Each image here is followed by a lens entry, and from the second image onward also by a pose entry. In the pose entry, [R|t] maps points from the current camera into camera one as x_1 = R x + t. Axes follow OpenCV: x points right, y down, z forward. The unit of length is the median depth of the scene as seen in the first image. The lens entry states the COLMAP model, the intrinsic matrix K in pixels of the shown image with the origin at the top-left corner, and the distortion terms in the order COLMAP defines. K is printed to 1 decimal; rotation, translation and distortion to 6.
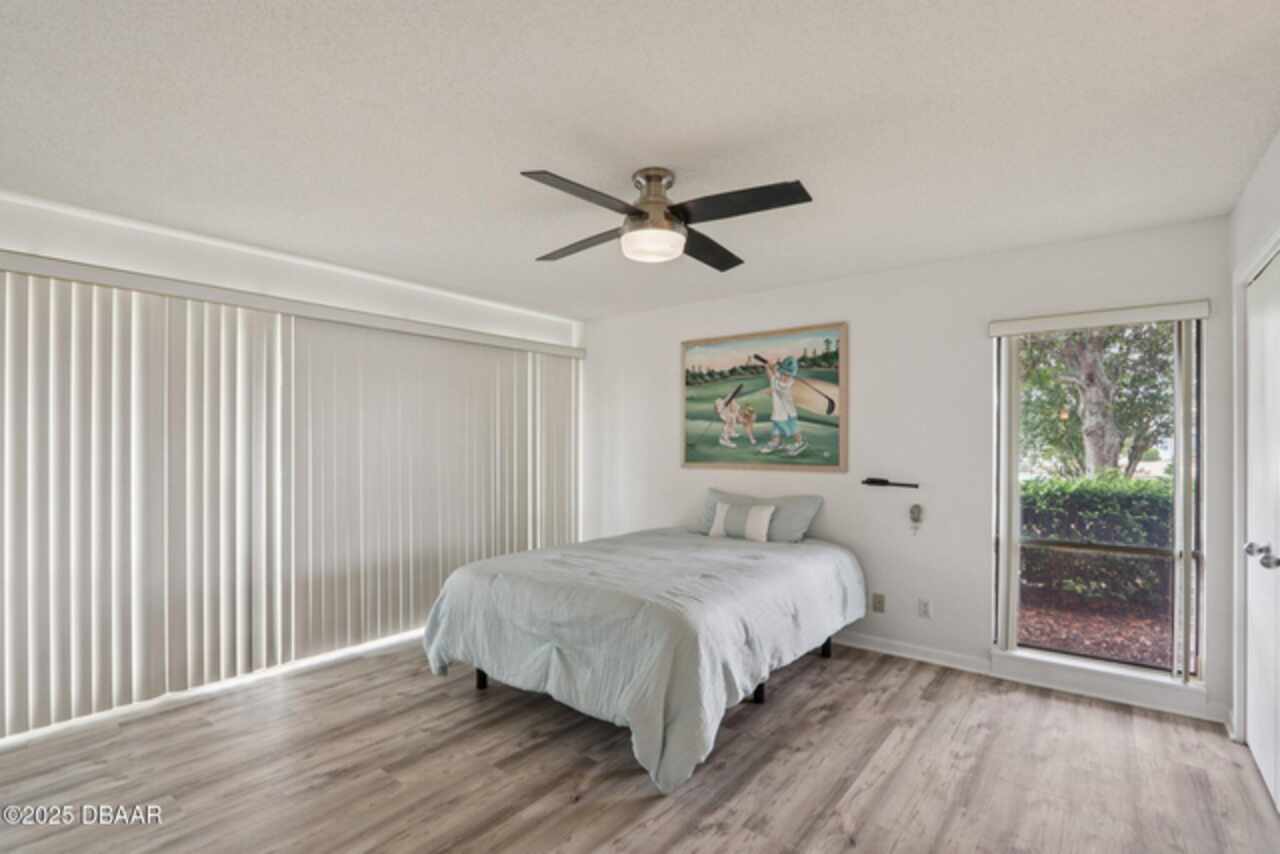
lens RADIAL K [[613.5, 0, 638.9], [0, 613.5, 458.5], [0, 0, 1]] dist [-0.004777, -0.000465]
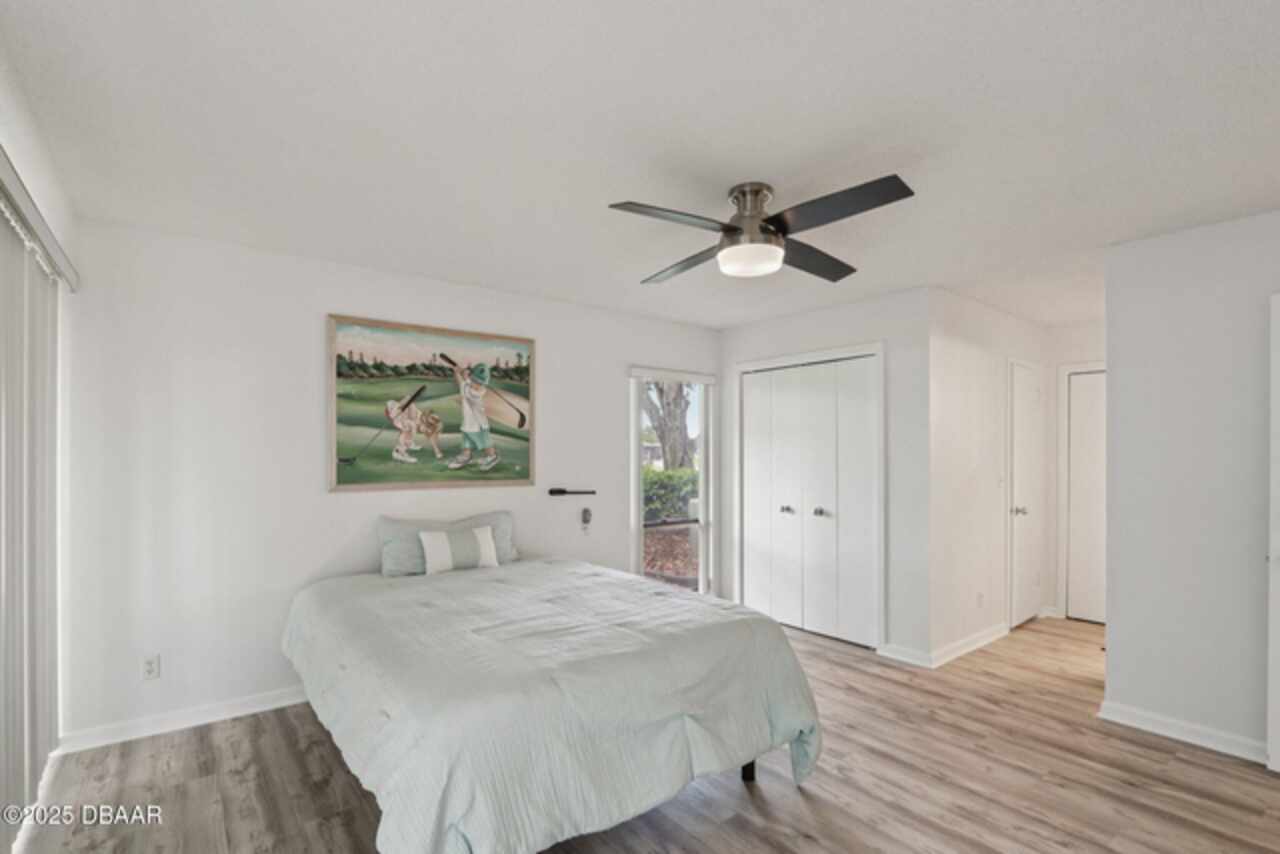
lens RADIAL K [[613.5, 0, 638.9], [0, 613.5, 458.5], [0, 0, 1]] dist [-0.004777, -0.000465]
pose [[0.246327, -0.032022, 0.968658, -0.586556], [-0.000743, 0.999448, 0.033229, -0.053003], [-0.969186, -0.008905, 0.246167, 0.533683]]
